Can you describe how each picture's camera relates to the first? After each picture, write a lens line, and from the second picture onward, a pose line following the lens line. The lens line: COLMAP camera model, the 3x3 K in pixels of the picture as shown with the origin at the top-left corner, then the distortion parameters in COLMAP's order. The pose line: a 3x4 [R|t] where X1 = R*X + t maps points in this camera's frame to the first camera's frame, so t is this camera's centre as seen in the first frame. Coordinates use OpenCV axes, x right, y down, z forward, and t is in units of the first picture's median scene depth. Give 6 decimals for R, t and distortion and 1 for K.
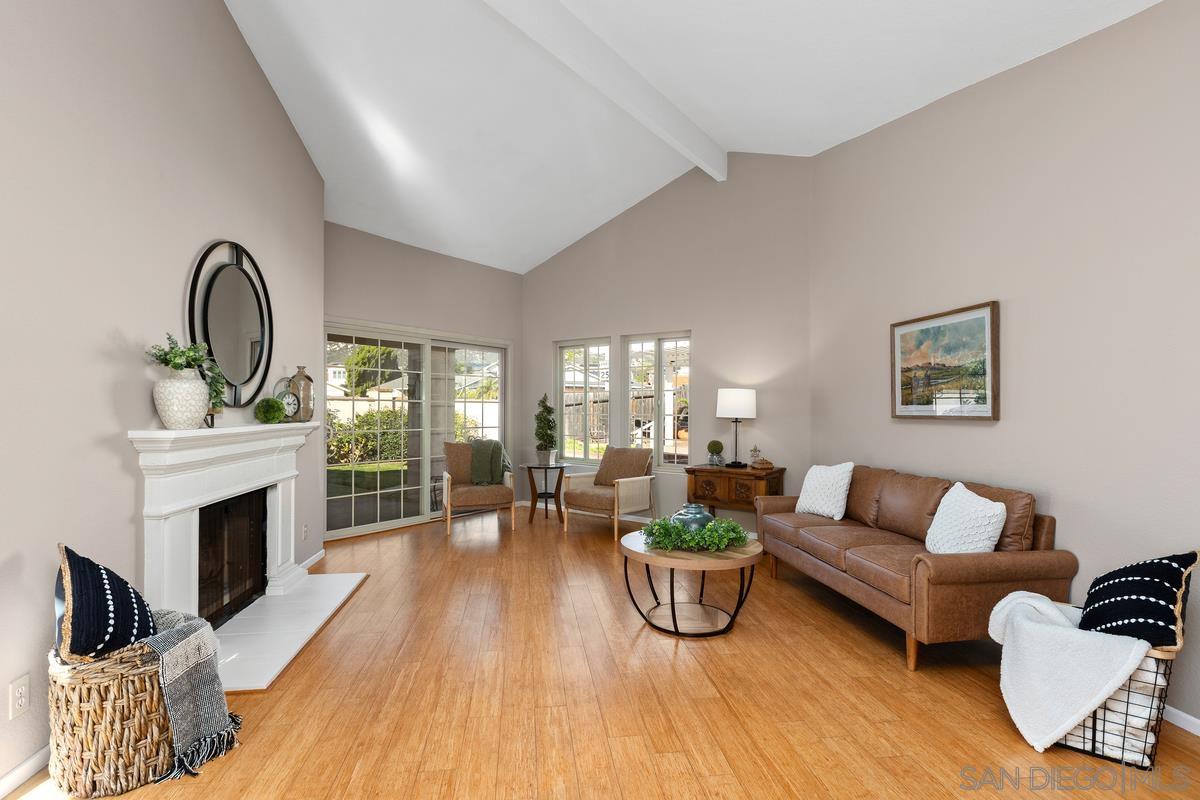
lens RADIAL K [[601.4, 0, 594.8], [0, 601.4, 401.9], [0, 0, 1]] dist [-0.002566, -0.000080]
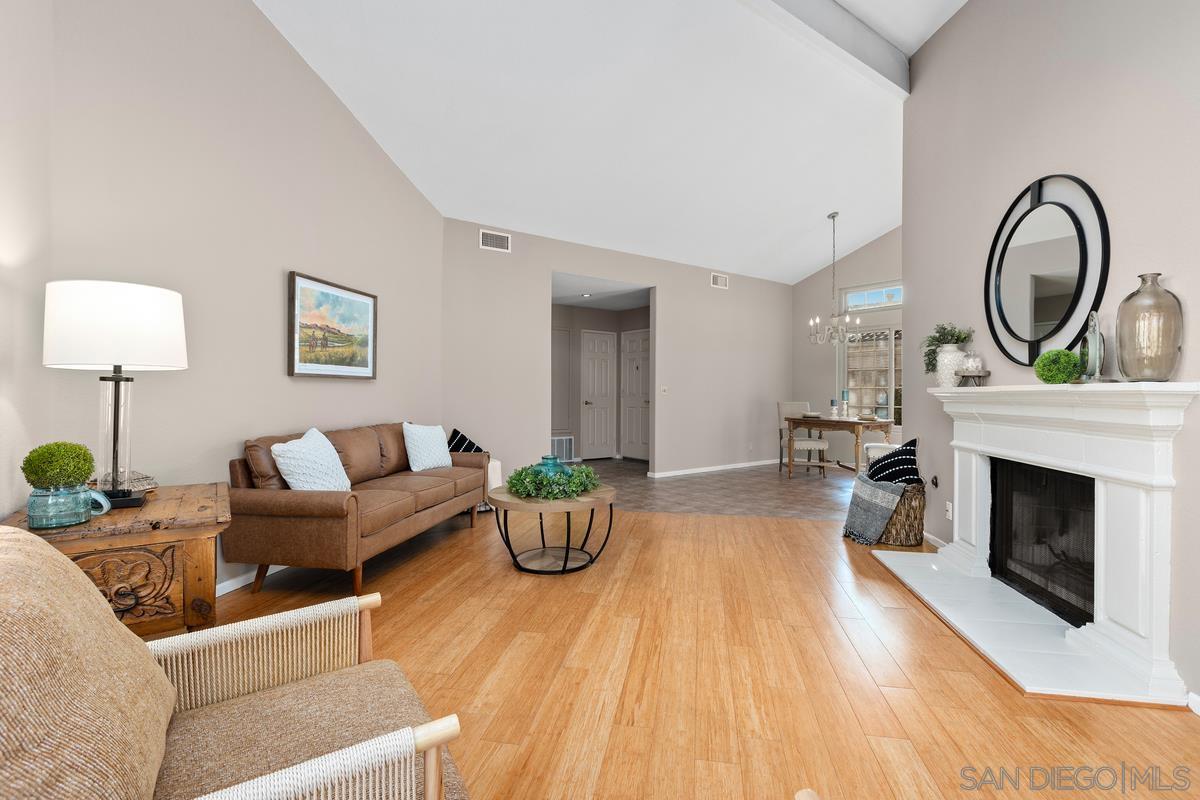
lens RADIAL K [[540.4, 0, 598.7], [0, 540.4, 398.5], [0, 0, 1]] dist [-0.003715, 0.001062]
pose [[-0.953297, -0.012912, 0.301760, -0.123476], [-0.012694, 0.999916, 0.002683, 0.034984], [-0.301769, -0.001273, -0.953380, 1.090659]]
